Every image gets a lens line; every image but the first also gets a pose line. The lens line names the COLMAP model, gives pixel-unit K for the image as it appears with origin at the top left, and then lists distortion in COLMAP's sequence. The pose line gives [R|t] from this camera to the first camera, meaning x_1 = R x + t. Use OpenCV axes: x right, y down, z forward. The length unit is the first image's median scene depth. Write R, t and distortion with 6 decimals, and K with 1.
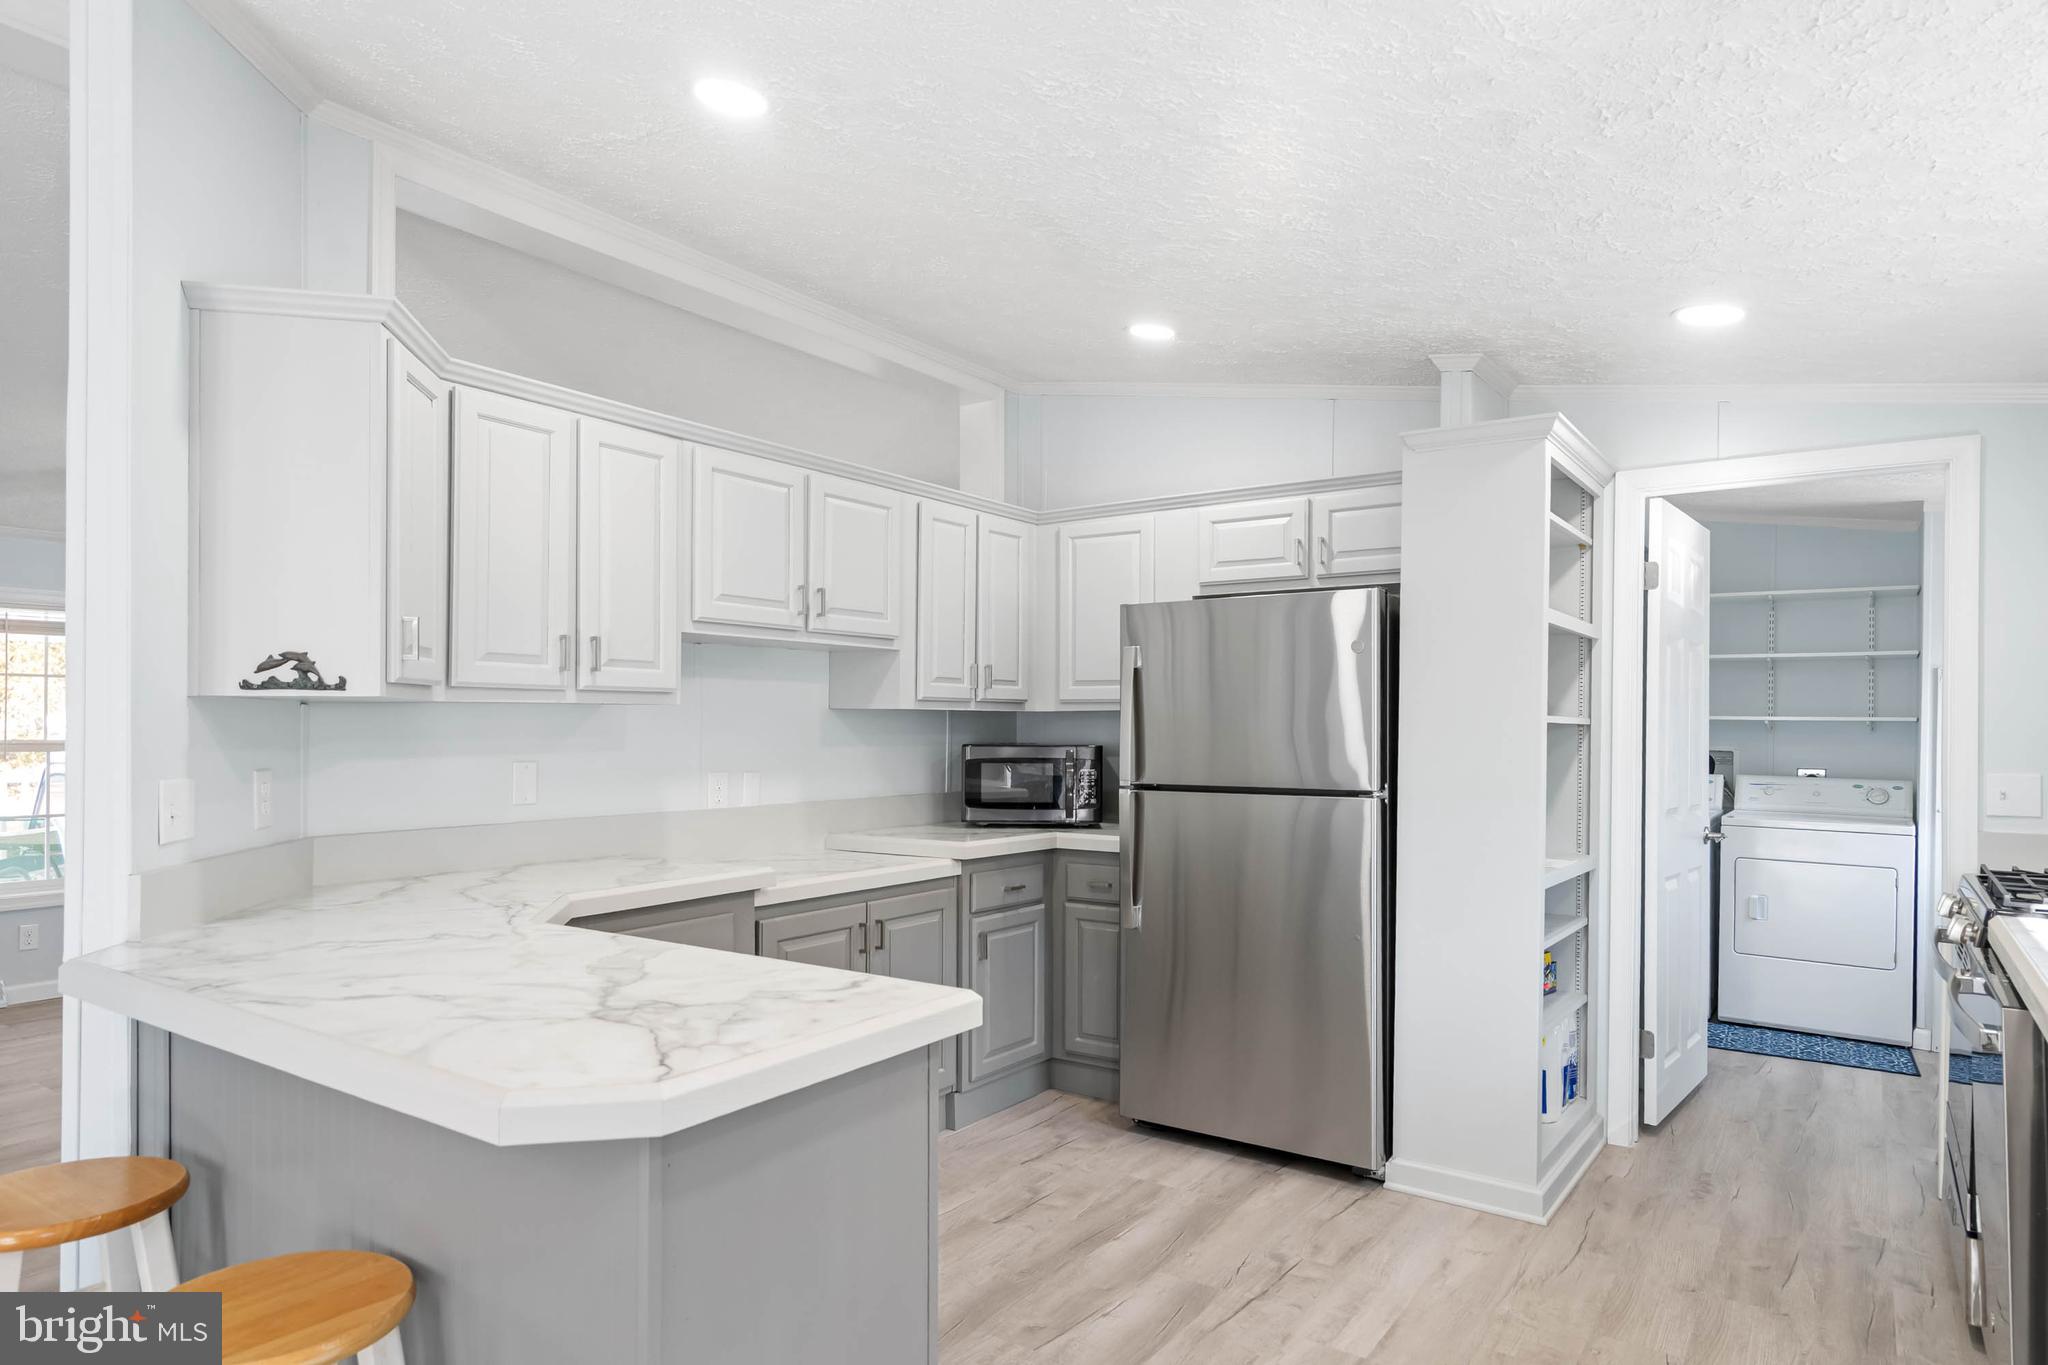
lens RADIAL K [[1193.6, 0, 1020.9], [0, 1193.6, 729.9], [0, 0, 1]] dist [0.000232, 0.000010]
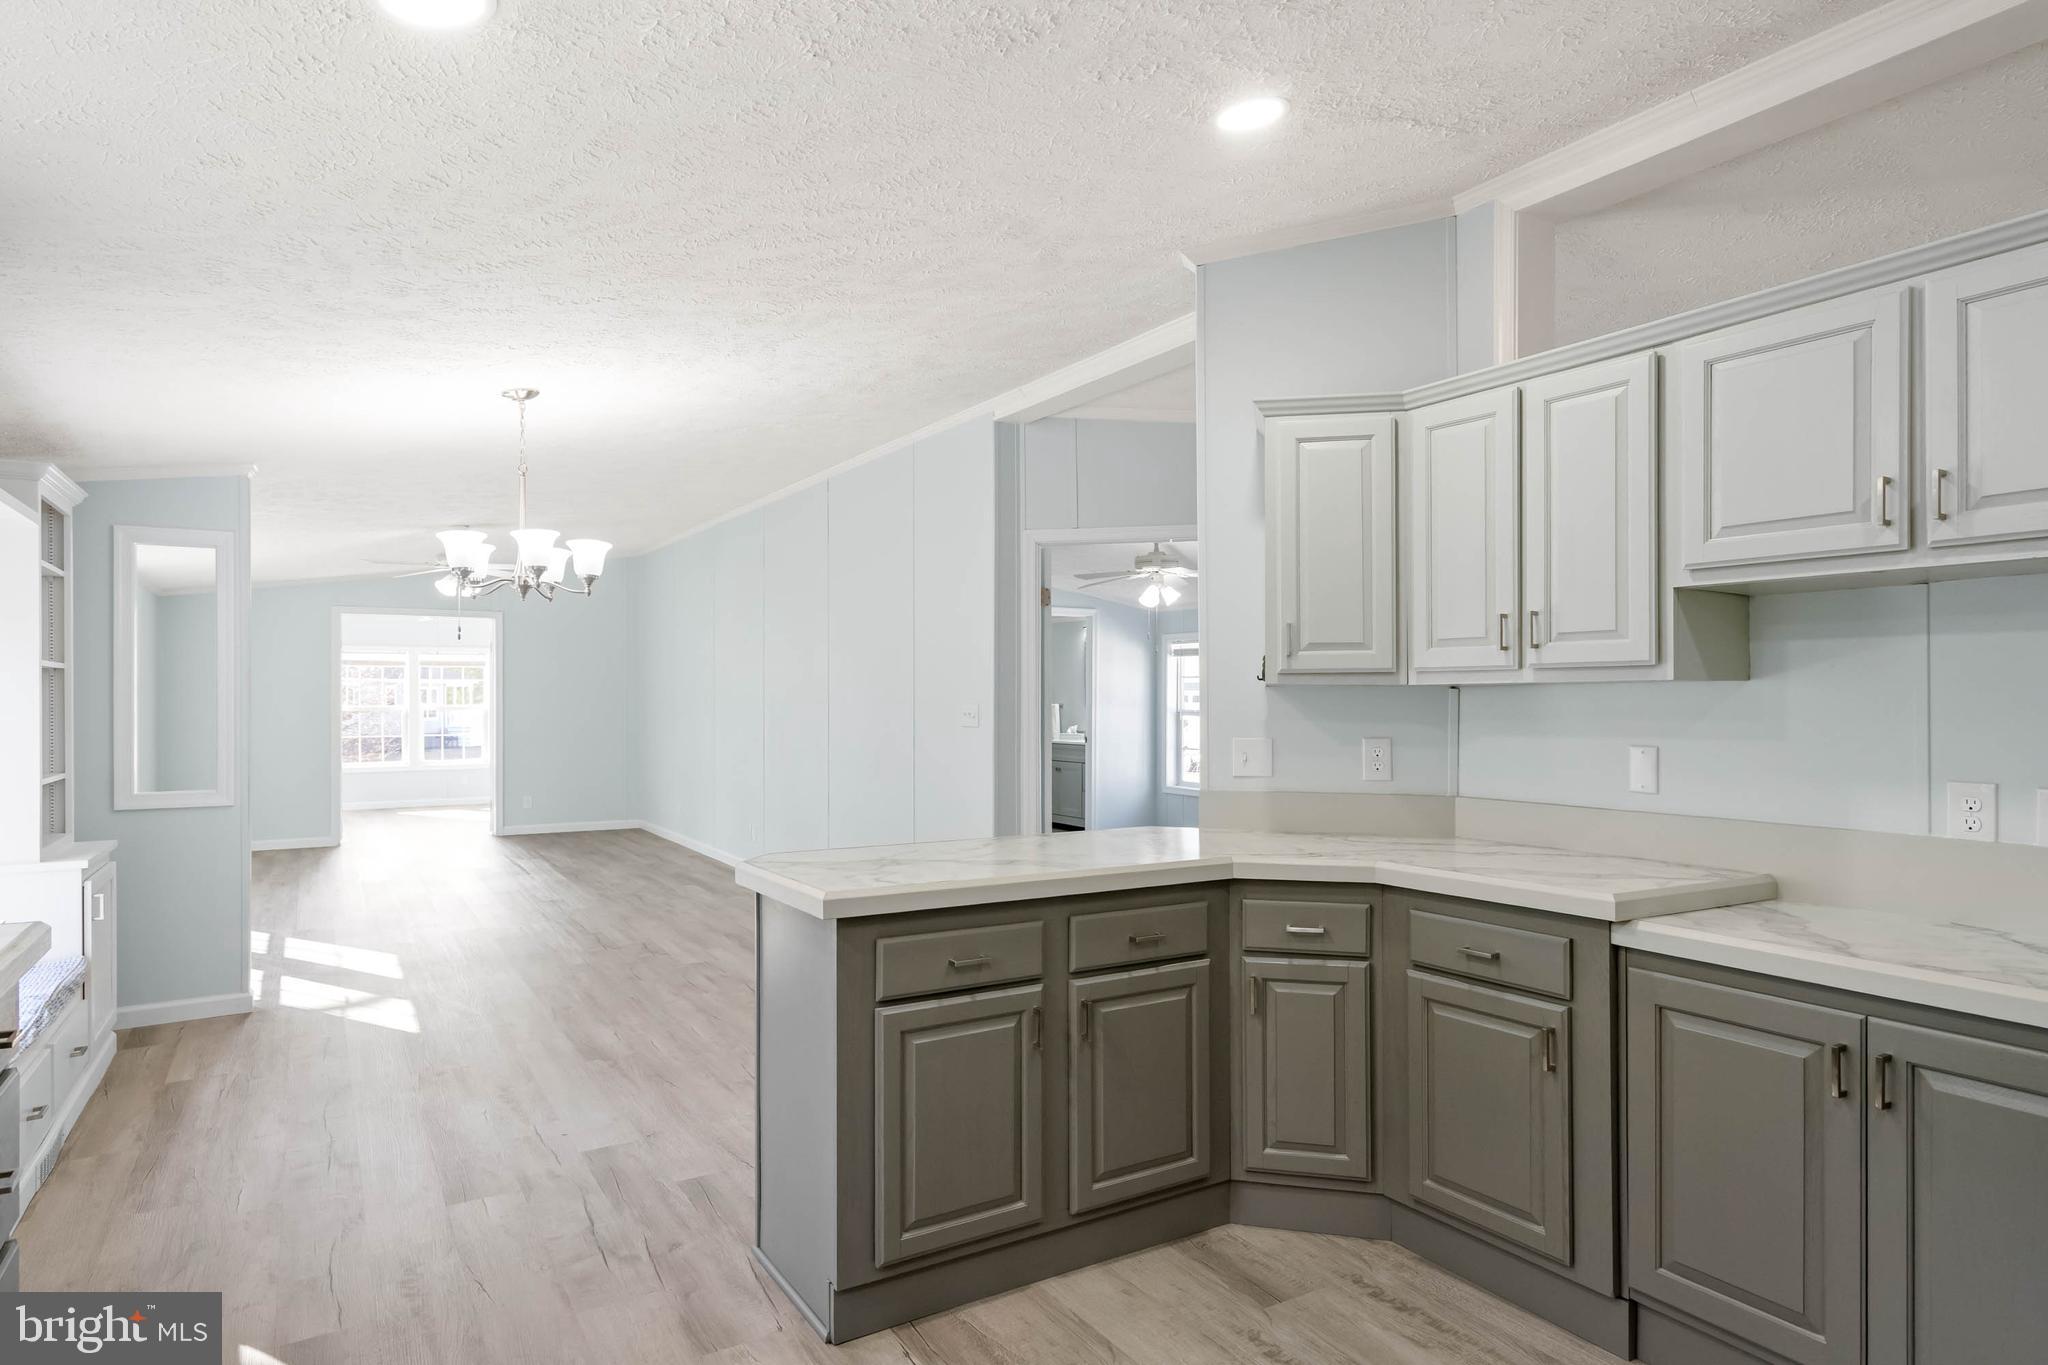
lens RADIAL K [[1154.9, 0, 1024.0], [0, 1154.9, 682.5], [0, 0, 1]] dist [-0.000261, -0.000135]
pose [[-0.392848, -0.021307, -0.919357, 0.537454], [-0.008953, 0.999773, -0.019345, -0.000672], [0.919560, 0.000632, -0.392949, 0.838333]]
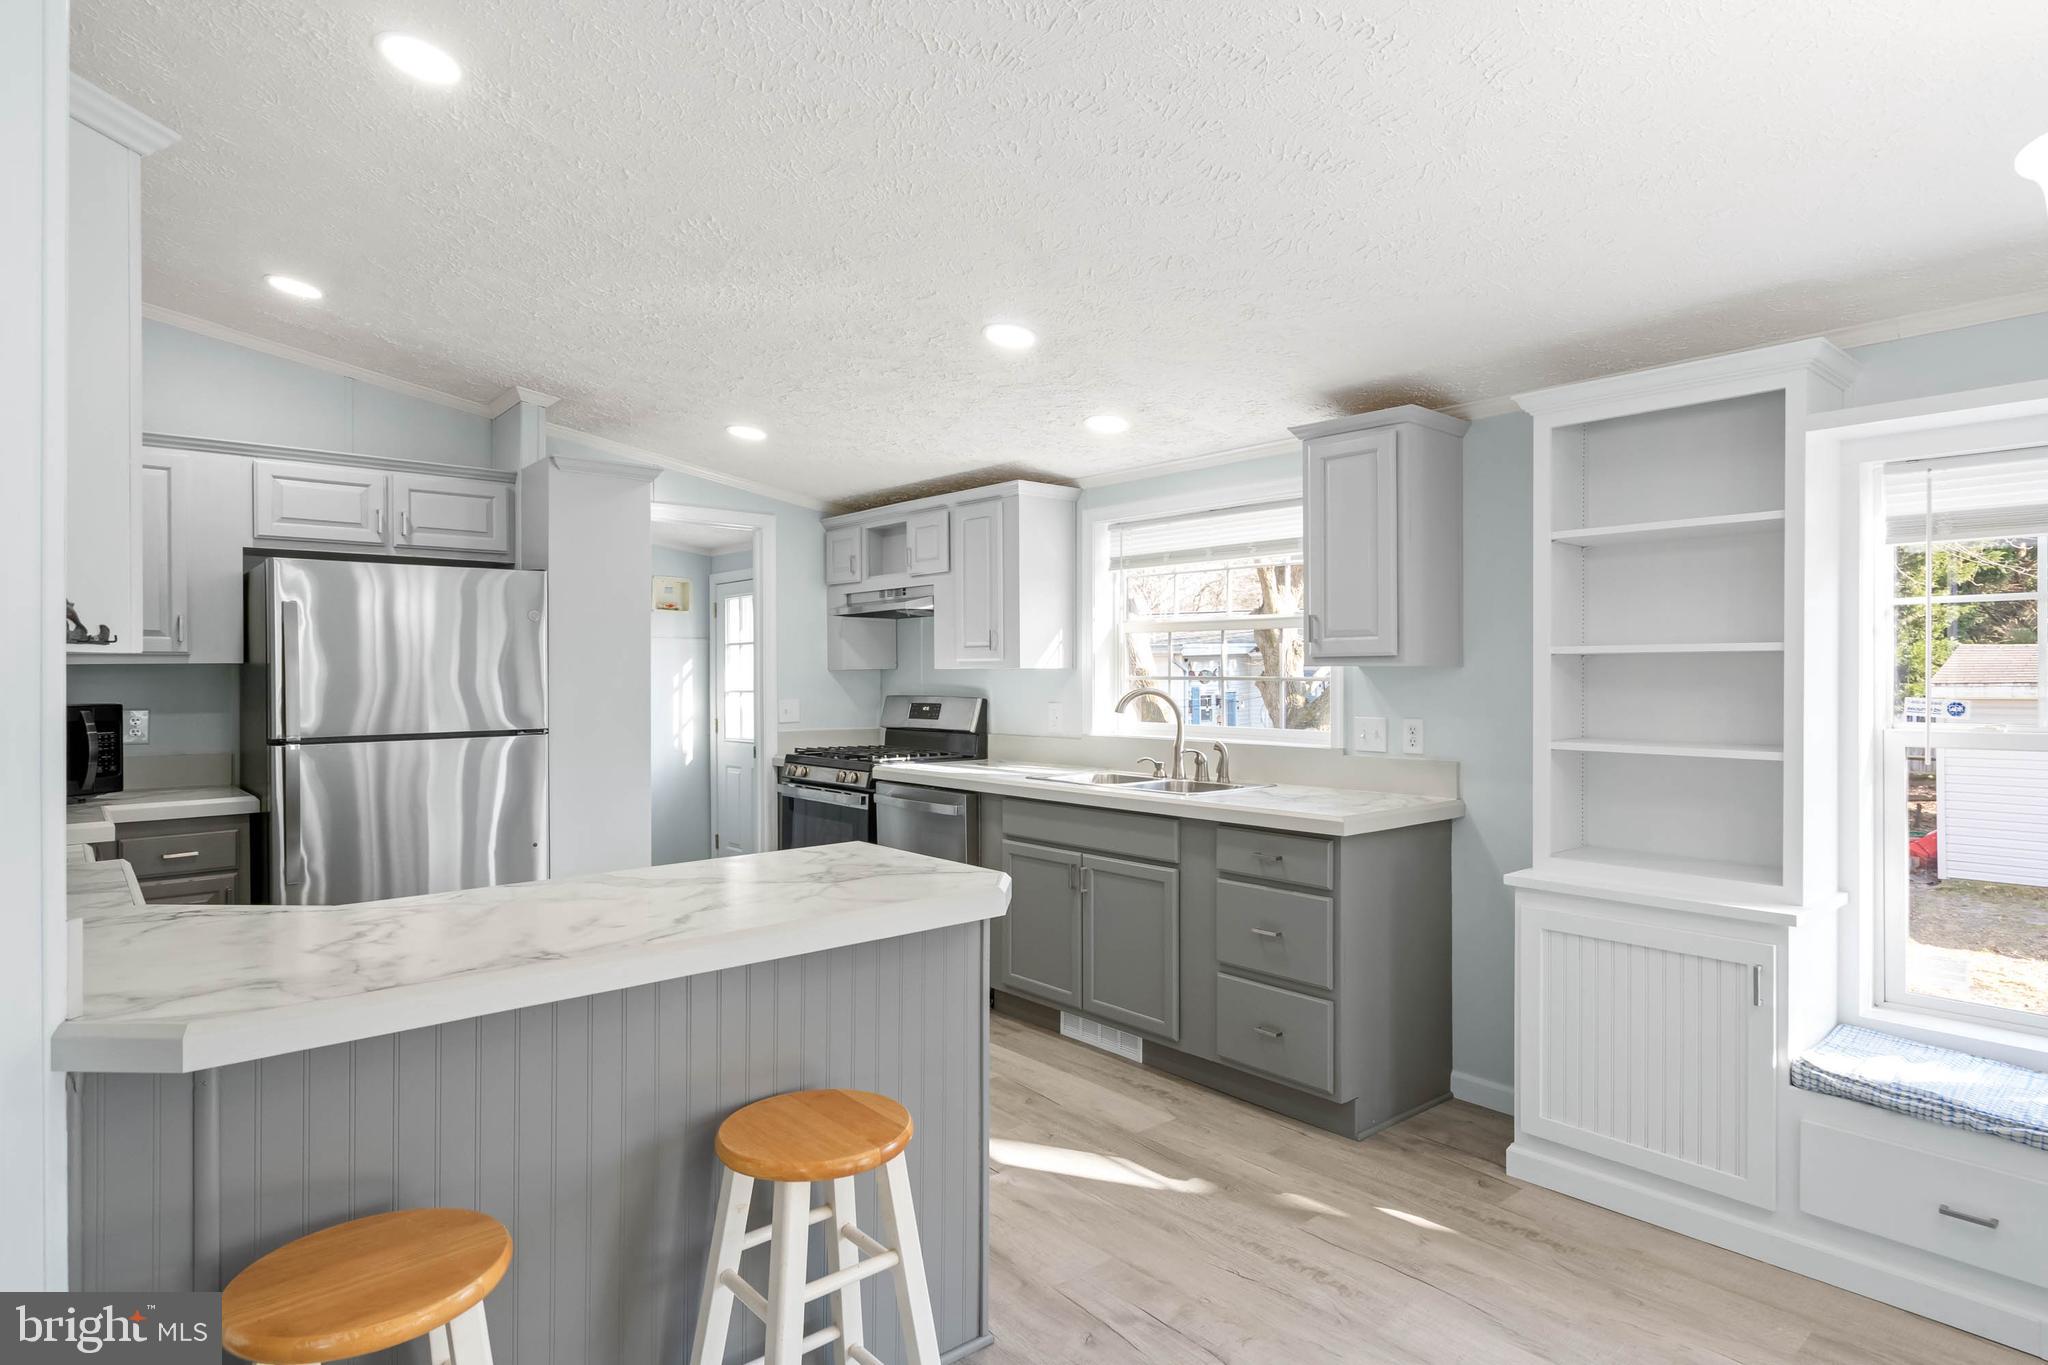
lens RADIAL K [[1126.0, 0, 1021.3], [0, 1126.0, 691.3], [0, 0, 1]] dist [-0.000182, 0.000419]
pose [[0.241920, -0.021384, 0.970061, -0.718465], [0.008595, 0.999765, 0.019895, -0.008765], [-0.970258, 0.003525, 0.242047, 0.193497]]
